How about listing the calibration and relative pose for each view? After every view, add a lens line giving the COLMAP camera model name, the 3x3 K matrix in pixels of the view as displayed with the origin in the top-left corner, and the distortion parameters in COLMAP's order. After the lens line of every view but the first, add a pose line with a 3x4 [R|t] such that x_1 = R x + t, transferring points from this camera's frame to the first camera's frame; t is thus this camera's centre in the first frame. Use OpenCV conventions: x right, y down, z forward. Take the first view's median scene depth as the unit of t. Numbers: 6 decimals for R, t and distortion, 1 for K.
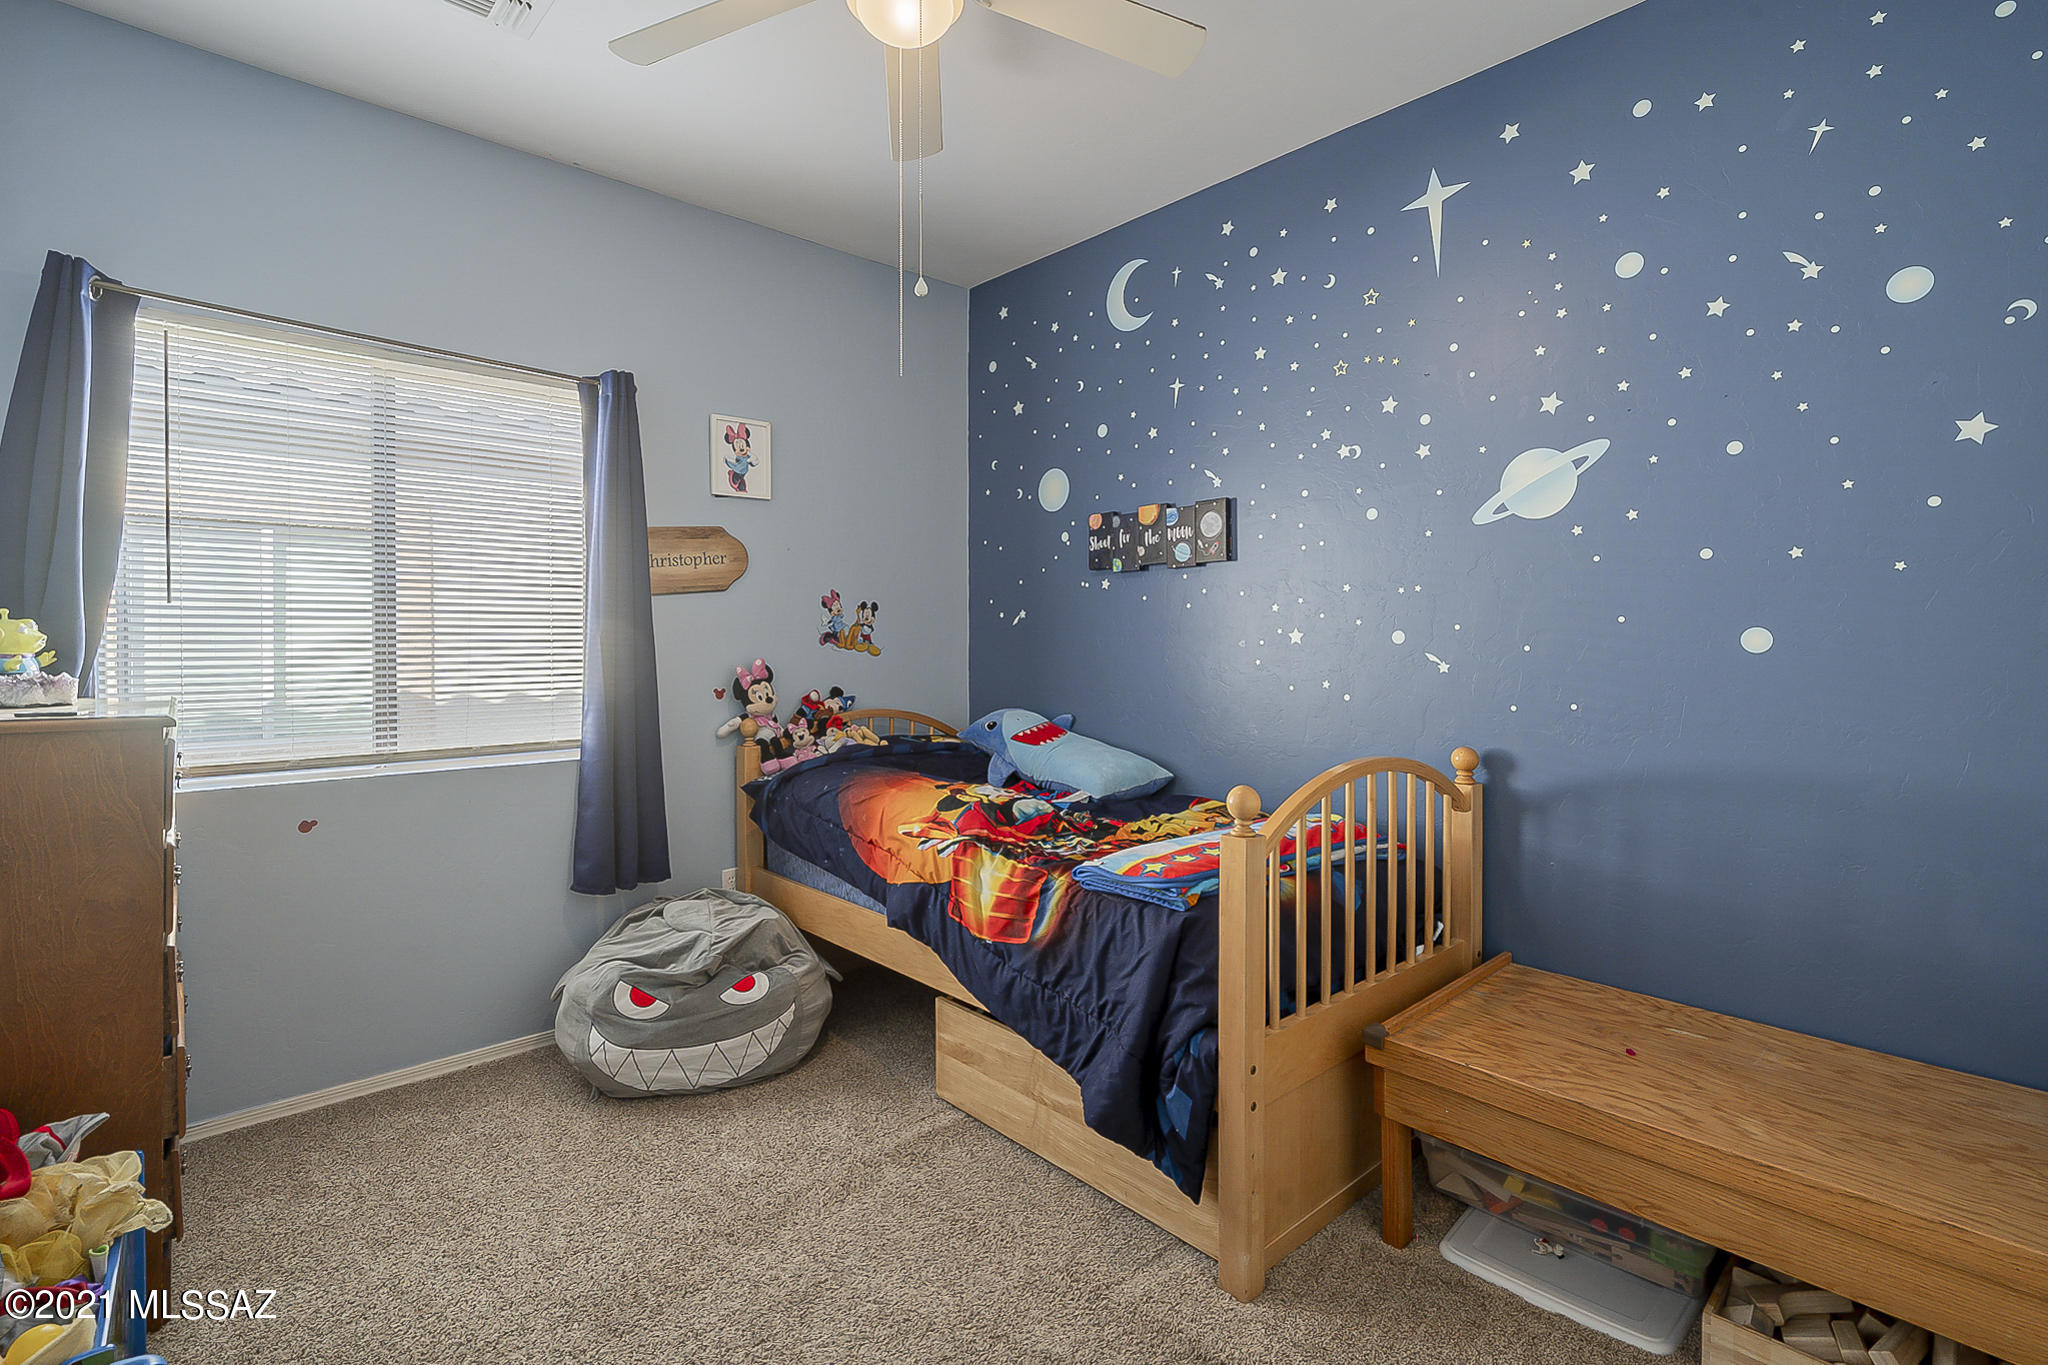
lens RADIAL K [[943.3, 0, 964.9], [0, 943.3, 642.0], [0, 0, 1]] dist [0.002188, 0.000434]
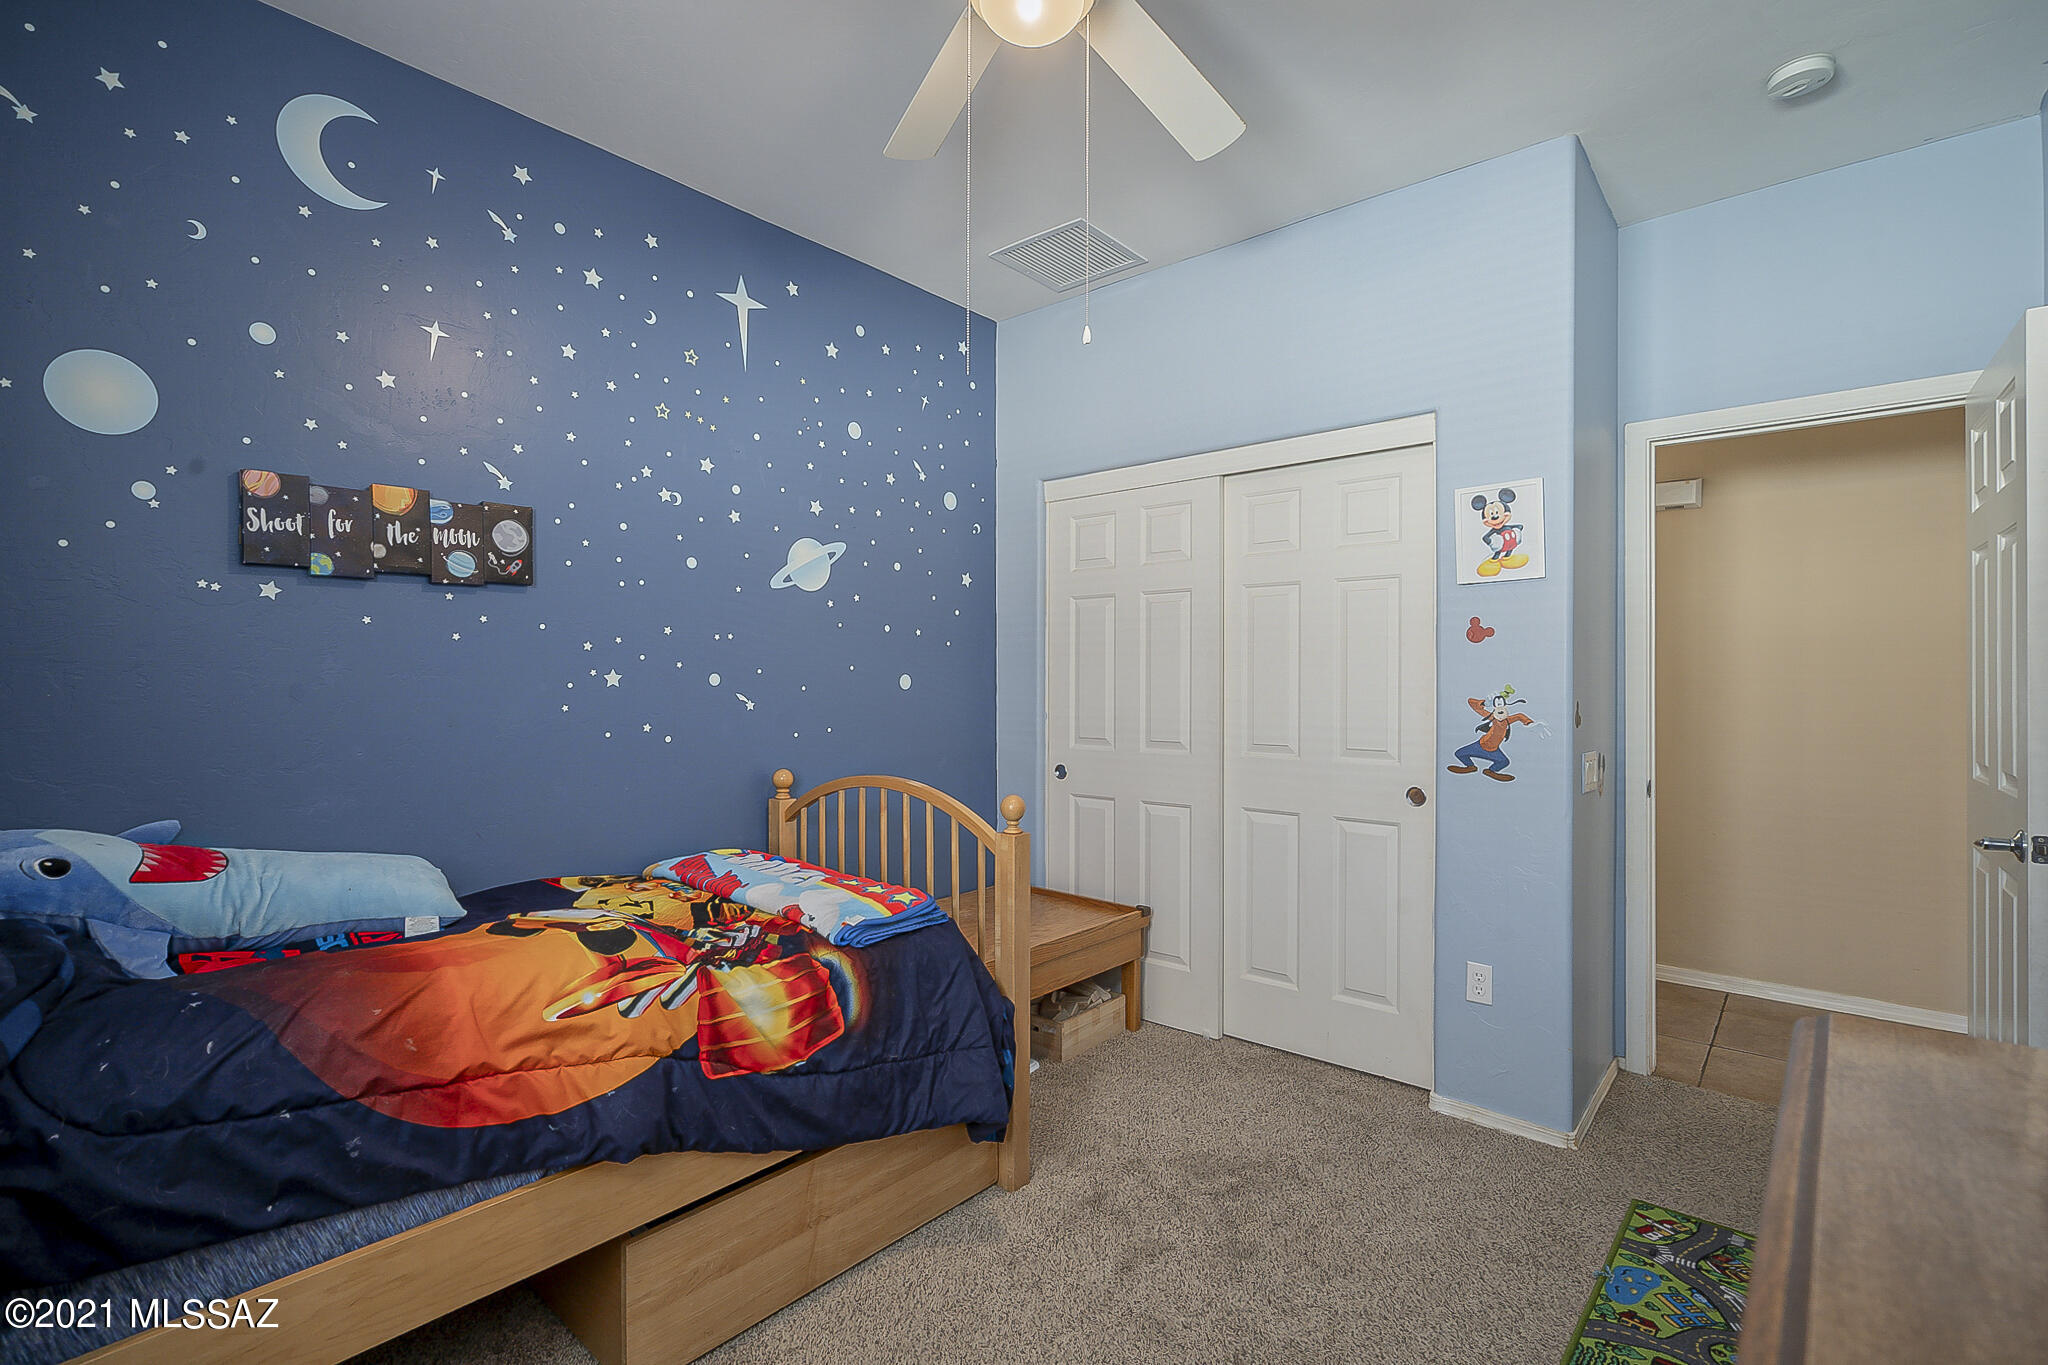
lens RADIAL K [[943.3, 0, 1020.1], [0, 943.3, 679.9], [0, 0, 1]] dist [0.002188, 0.000434]
pose [[-0.145347, 0.003954, 0.989373, -0.581746], [0.006891, 0.999972, -0.002984, 0.000760], [-0.989357, 0.006384, -0.145370, 0.693469]]
